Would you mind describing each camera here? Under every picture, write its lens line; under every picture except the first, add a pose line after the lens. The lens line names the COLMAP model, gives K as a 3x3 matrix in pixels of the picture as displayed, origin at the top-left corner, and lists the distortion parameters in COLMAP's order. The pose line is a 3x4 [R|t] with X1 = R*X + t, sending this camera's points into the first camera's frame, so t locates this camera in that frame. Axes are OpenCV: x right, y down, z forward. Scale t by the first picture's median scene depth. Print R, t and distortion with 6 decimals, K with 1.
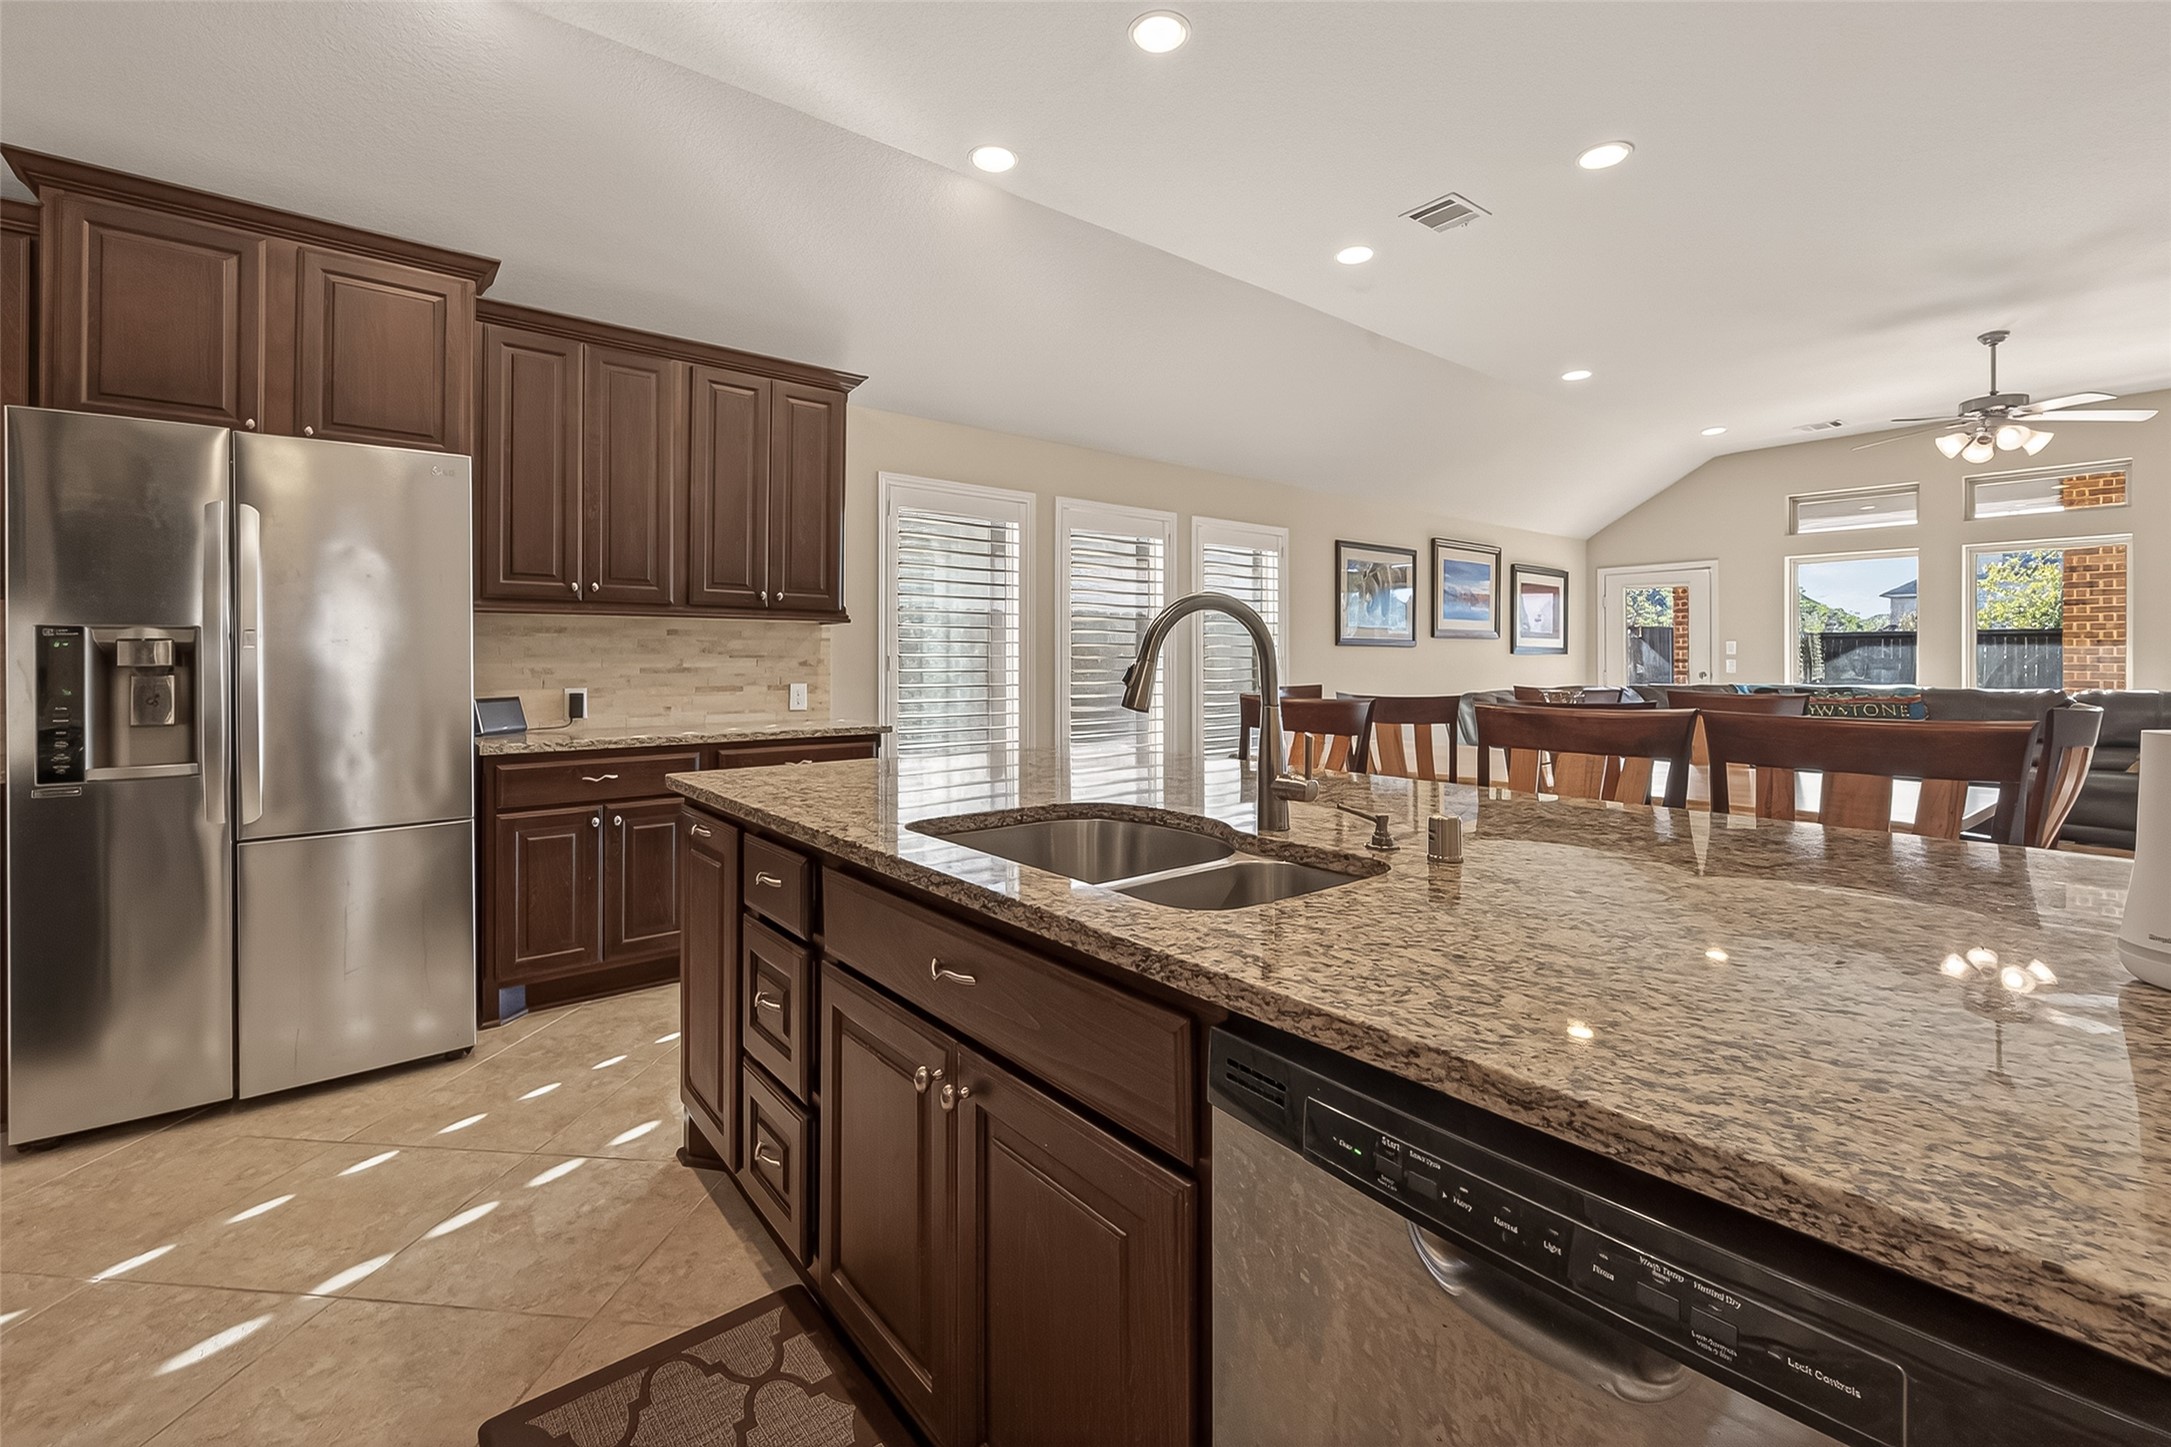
lens RADIAL K [[929.8, 0, 1097.1], [0, 929.8, 657.4], [0, 0, 1]] dist [0.006313, -0.000703]
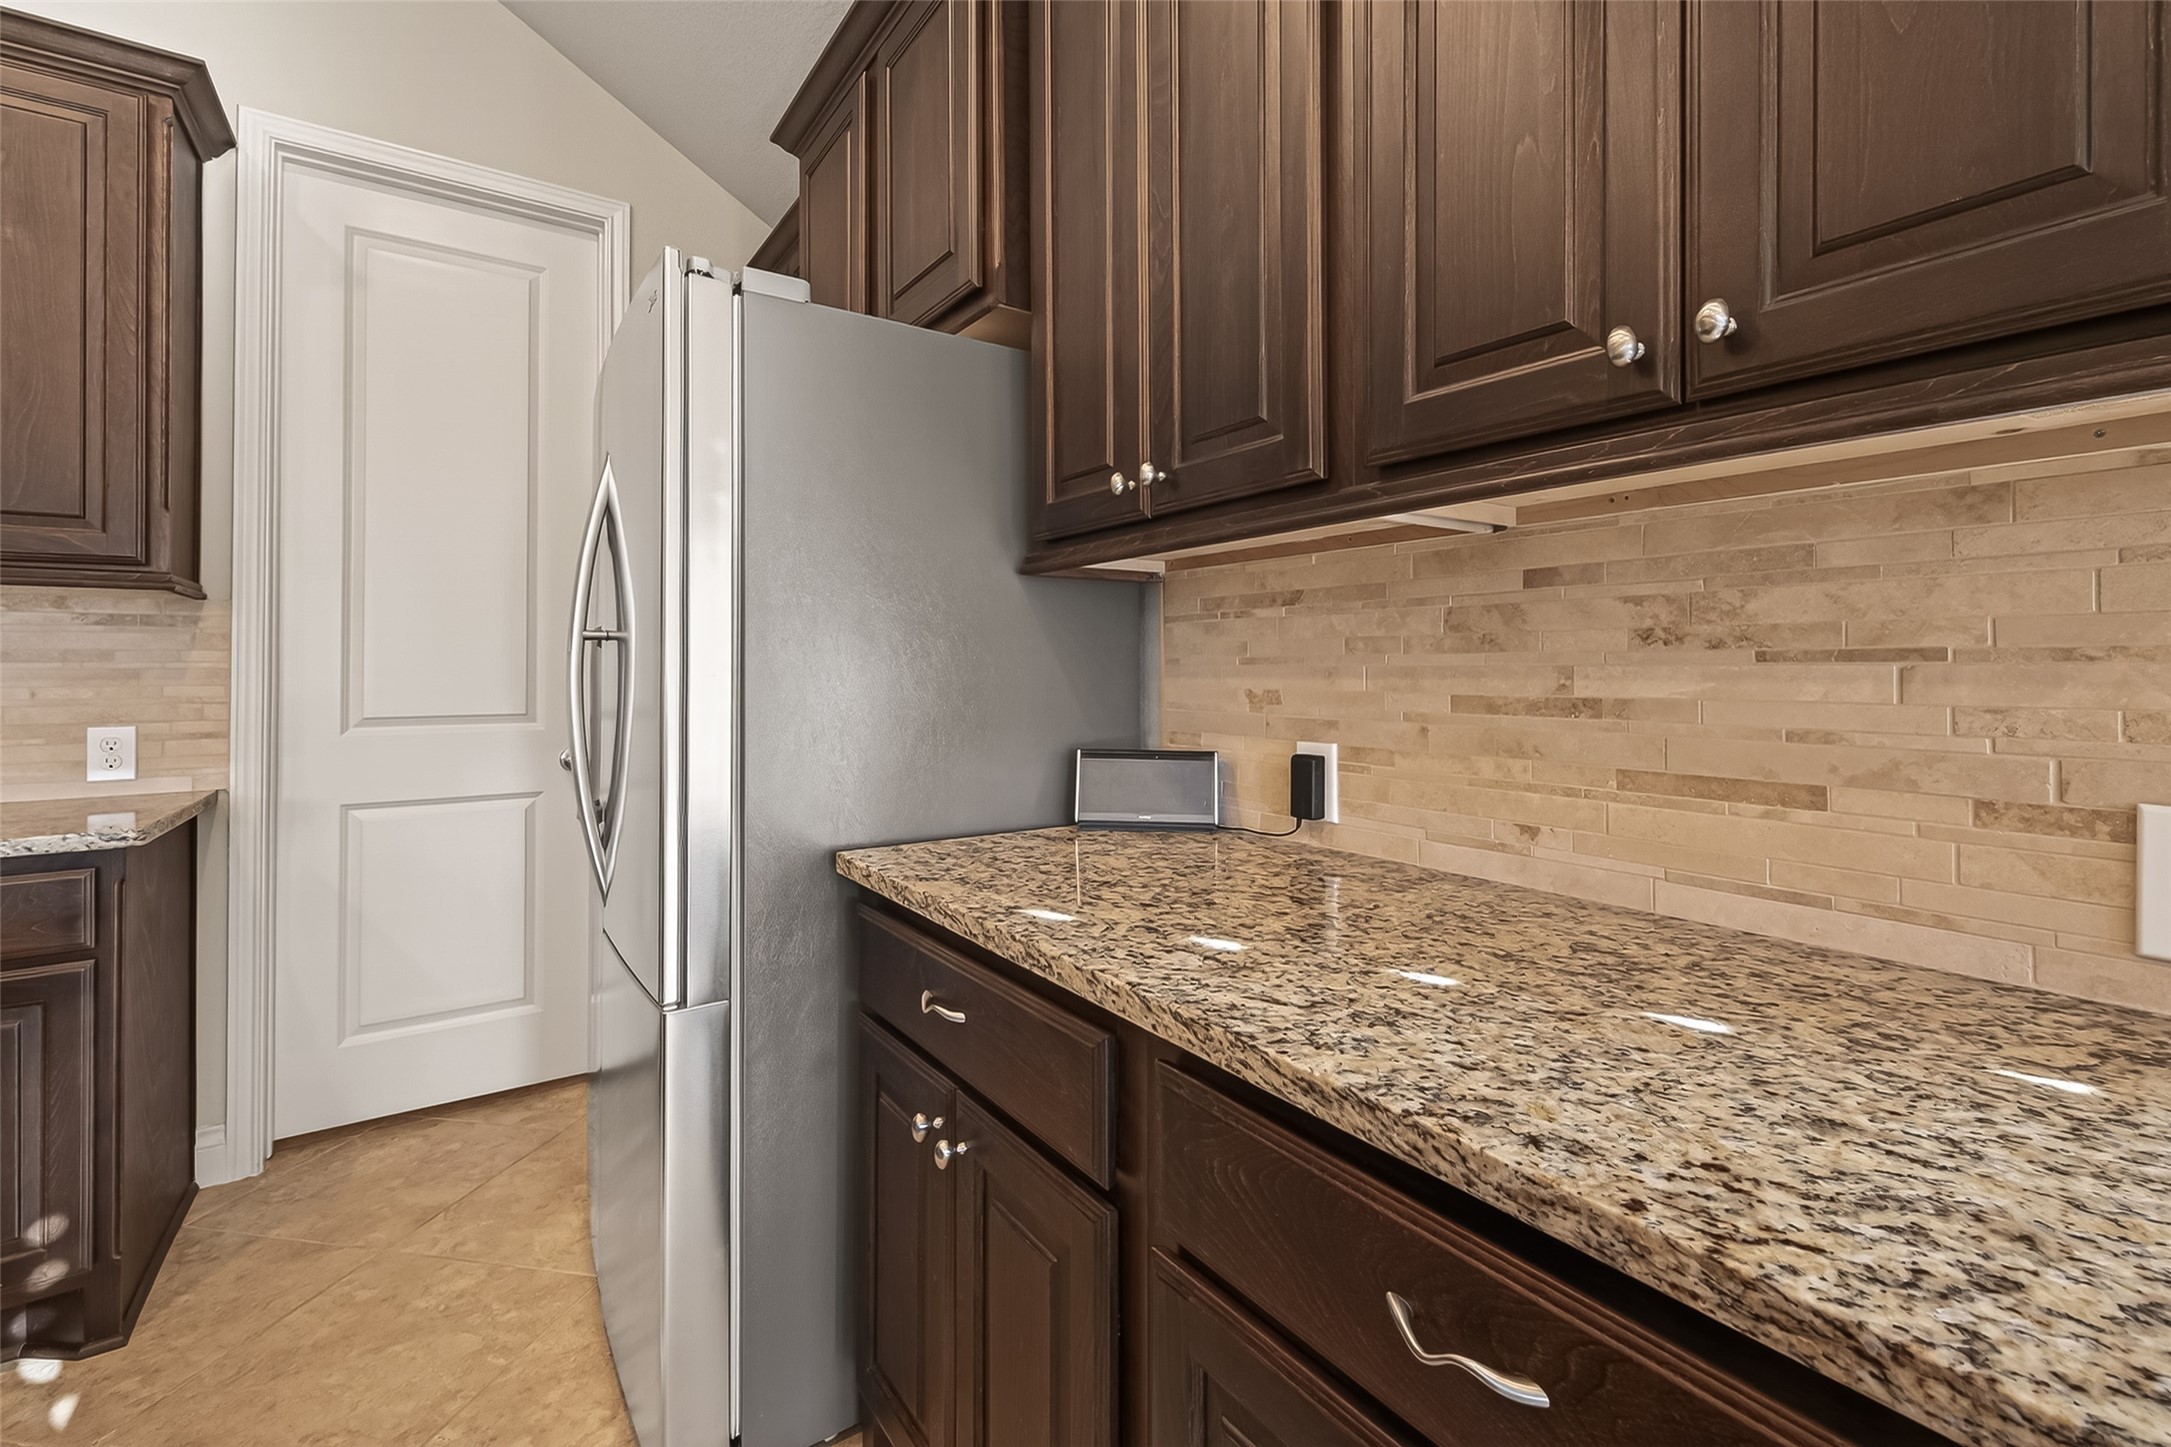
lens RADIAL K [[929.8, 0, 1102.4], [0, 929.8, 654.6], [0, 0, 1]] dist [0.006313, -0.000703]
pose [[-0.074436, -0.015801, -0.997101, -0.154714], [0.003577, 0.999864, -0.016112, 0.001886], [0.997219, -0.004766, -0.074369, 0.914482]]
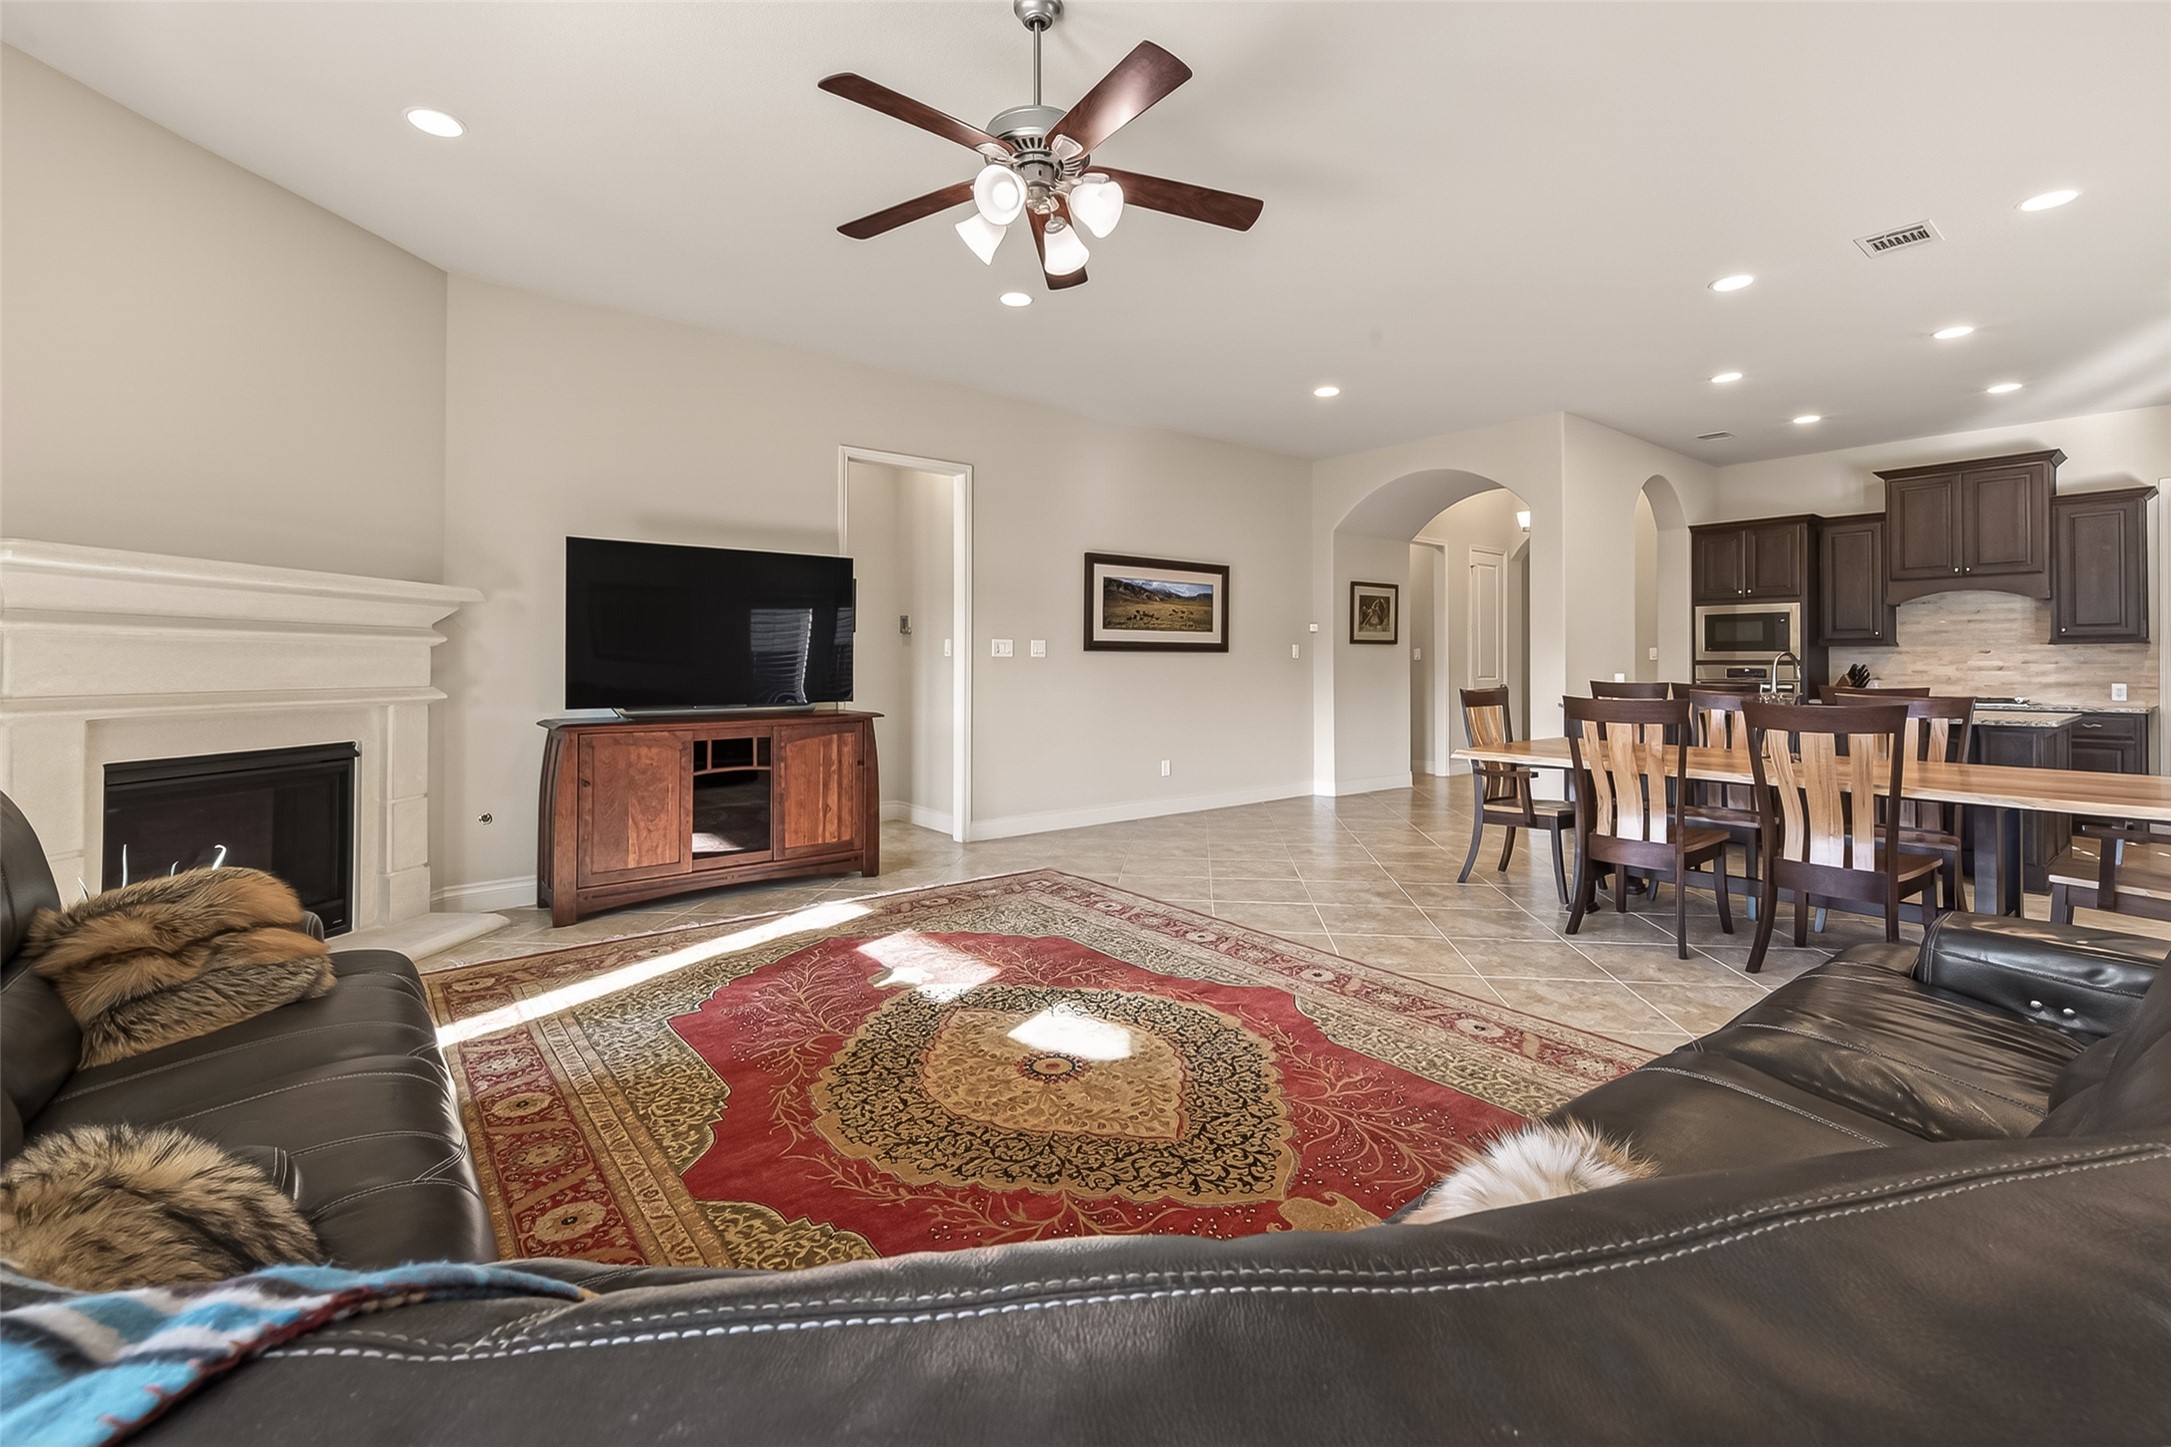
lens RADIAL K [[929.8, 0, 1087.5], [0, 929.8, 653.3], [0, 0, 1]] dist [0.006313, -0.000703]
pose [[-0.999954, -0.004666, 0.008379, 1.323065], [-0.004756, 0.999932, -0.010650, 0.002466], [-0.008329, -0.010689, -0.999908, 2.121212]]
